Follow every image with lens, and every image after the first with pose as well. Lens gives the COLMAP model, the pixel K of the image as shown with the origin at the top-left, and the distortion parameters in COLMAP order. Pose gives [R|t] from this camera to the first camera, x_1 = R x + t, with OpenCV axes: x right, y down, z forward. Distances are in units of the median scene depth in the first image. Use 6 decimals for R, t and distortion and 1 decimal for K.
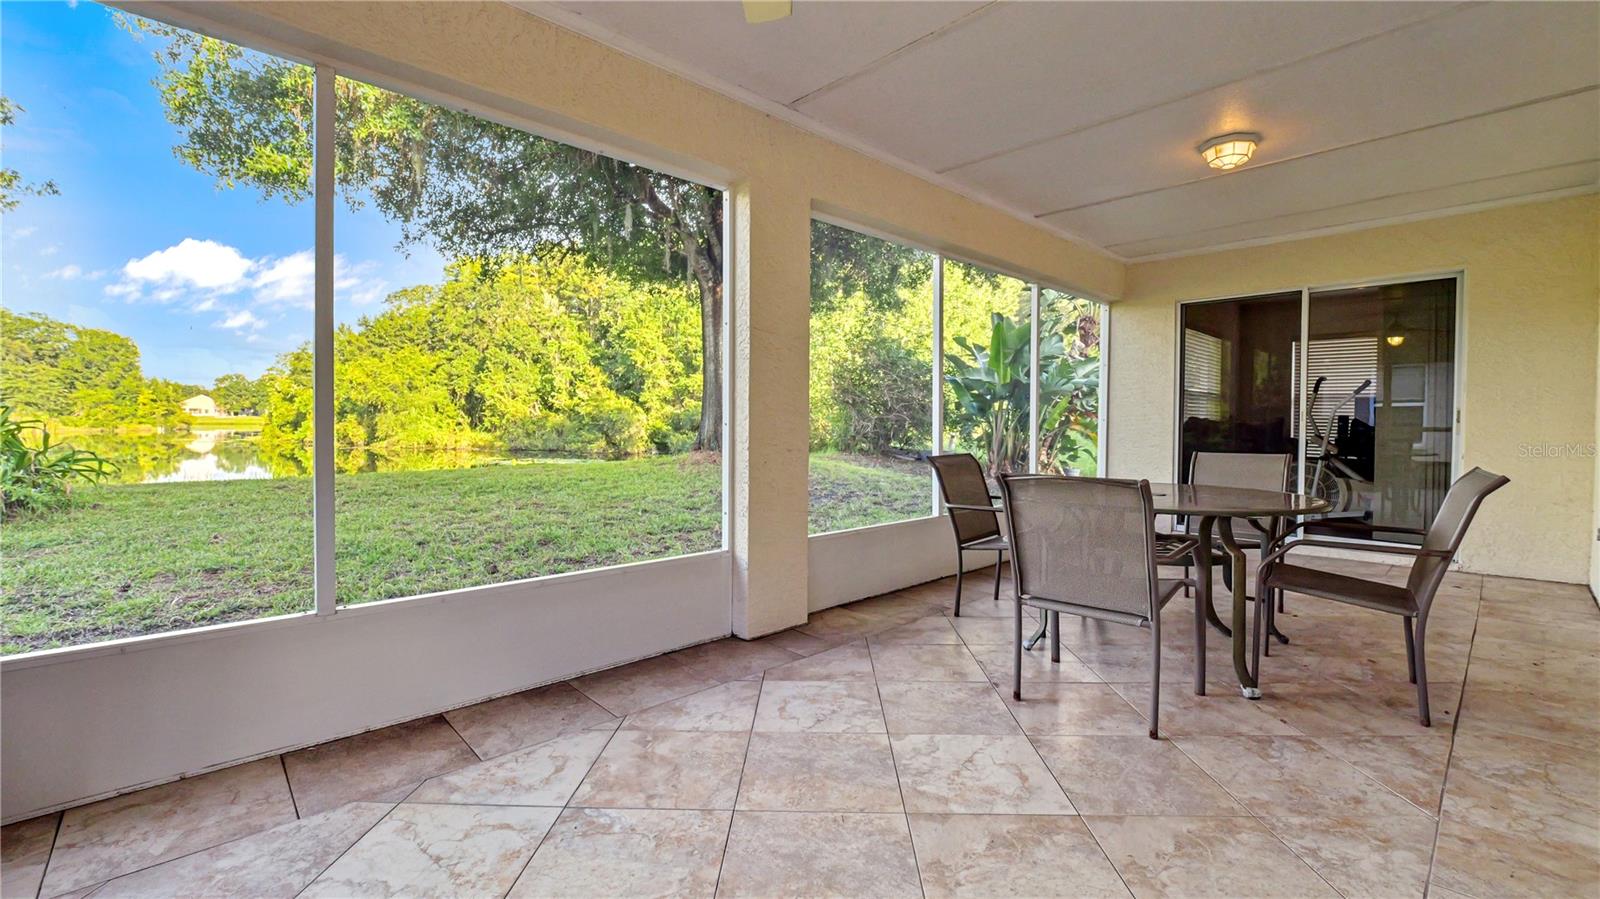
lens RADIAL K [[671.3, 0, 800.1], [0, 671.3, 440.9], [0, 0, 1]] dist [-0.004950, 0.000133]
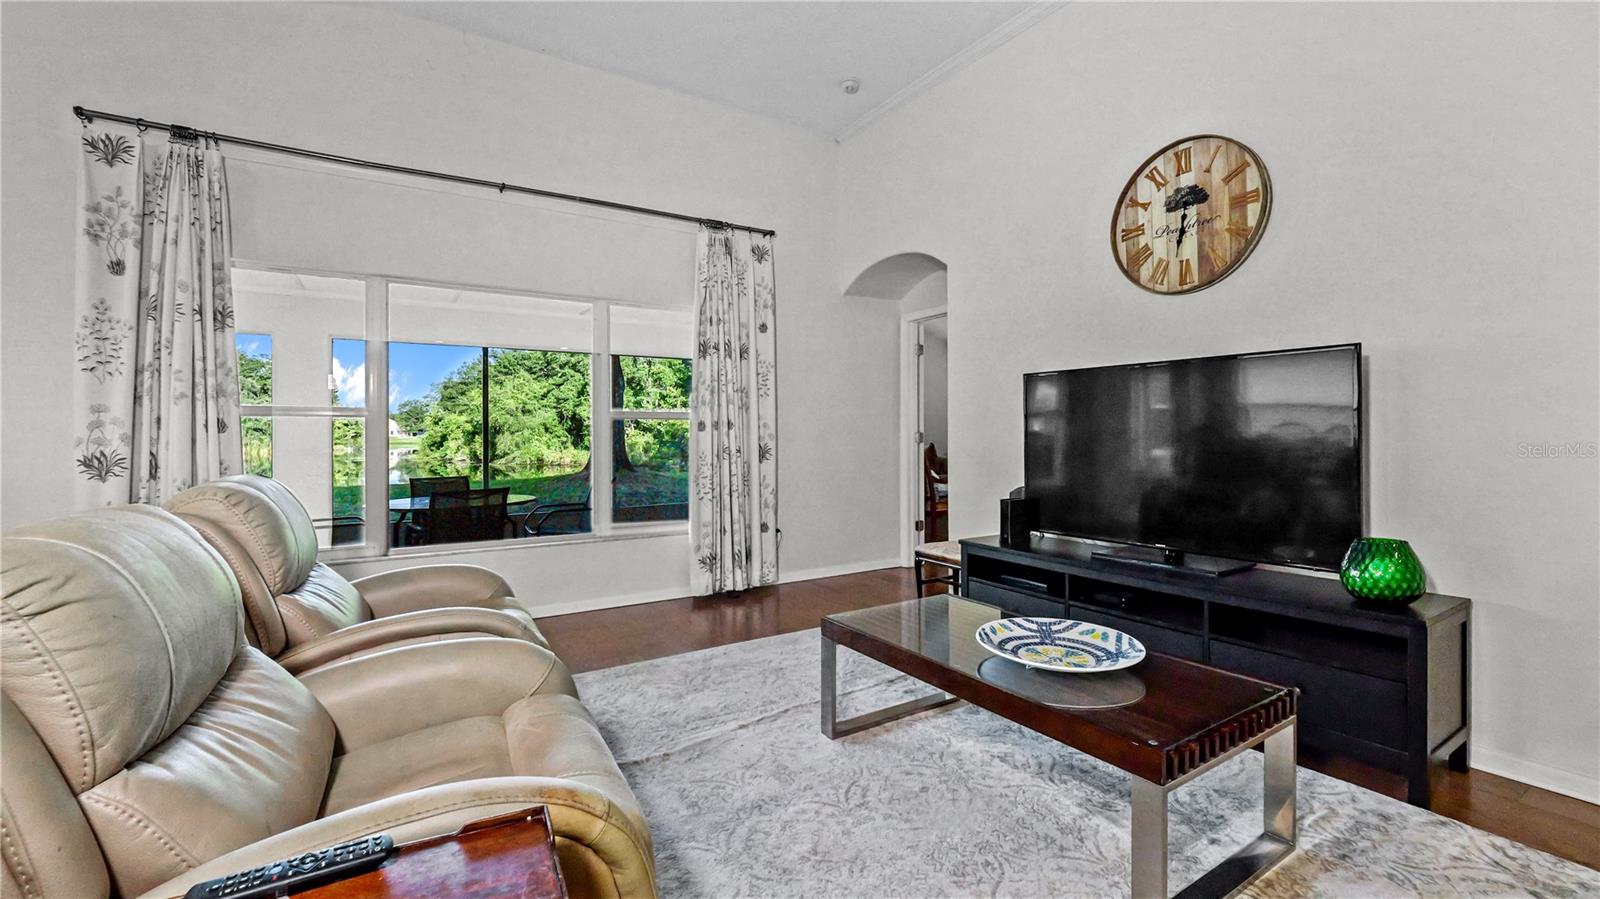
lens RADIAL K [[671.3, 0, 793.5], [0, 671.3, 439.7], [0, 0, 1]] dist [-0.004950, 0.000133]
pose [[0.981451, -0.013252, -0.191256, 0.077878], [0.009276, 0.999722, -0.021665, -0.002252], [0.191490, 0.019489, 0.981301, -0.024336]]
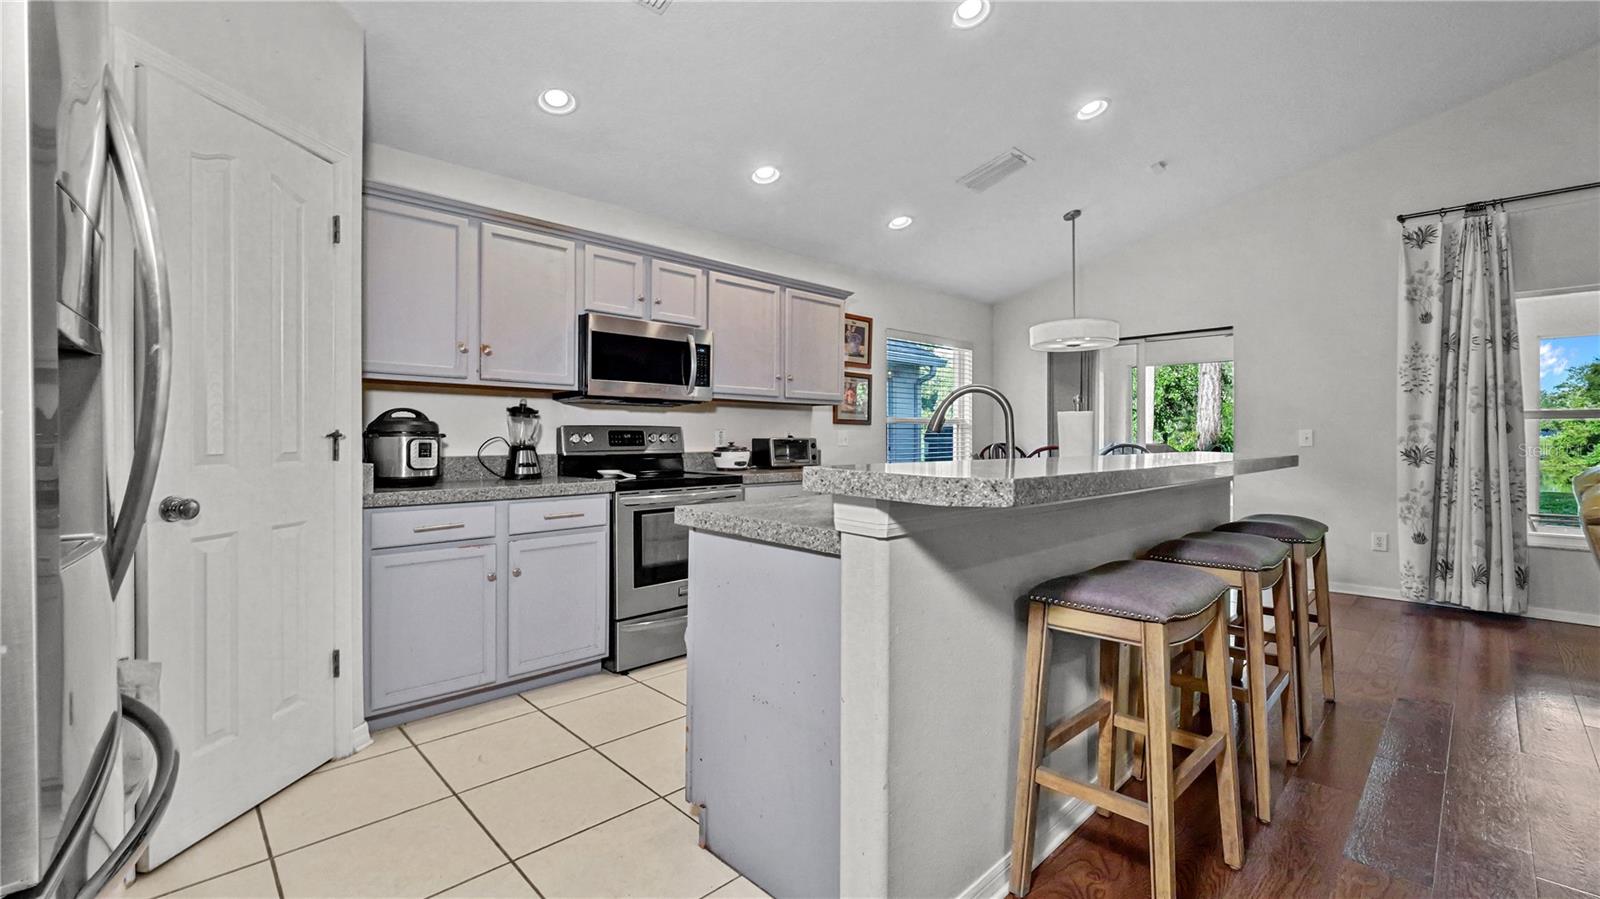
lens RADIAL K [[669.7, 0, 805.1], [0, 669.7, 437.9], [0, 0, 1]] dist [-0.002134, -0.000132]
pose [[0.034944, -0.013830, -0.999294, 0.396289], [-0.023827, 0.999608, -0.014667, 0.030673], [0.999105, 0.024323, 0.034601, -0.967782]]
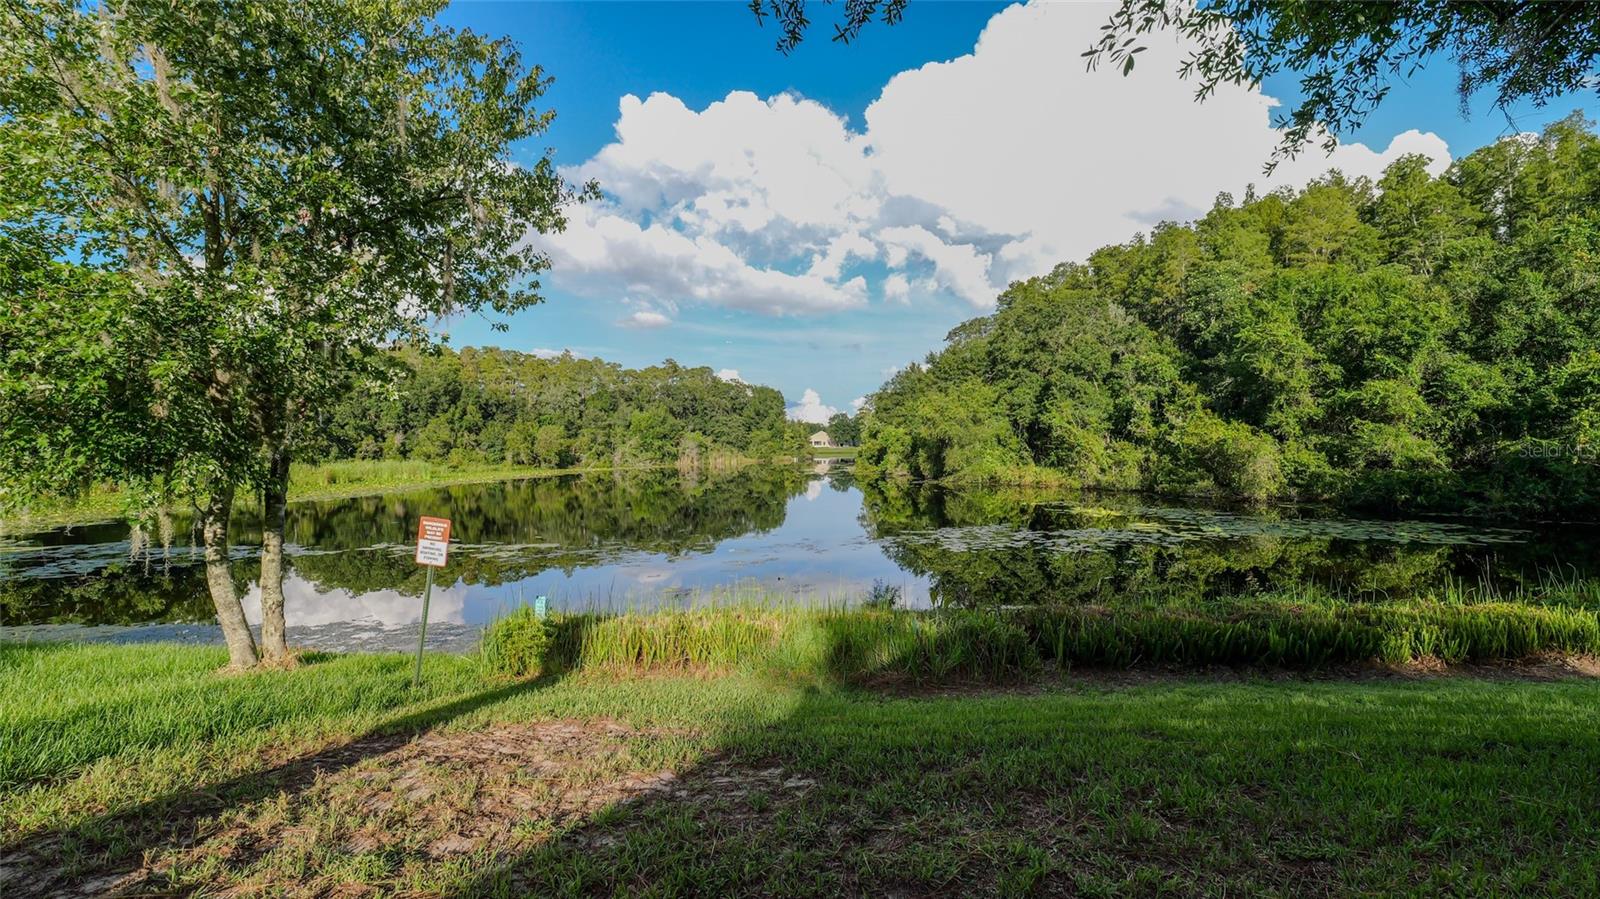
lens RADIAL K [[671.3, 0, 800.2], [0, 671.3, 447.4], [0, 0, 1]] dist [-0.004950, 0.000133]
pose [[0.722144, -0.019038, -0.691481, -0.089871], [0.002294, 0.999682, -0.025128, -0.016236], [0.691739, 0.016560, 0.721958, 0.121949]]
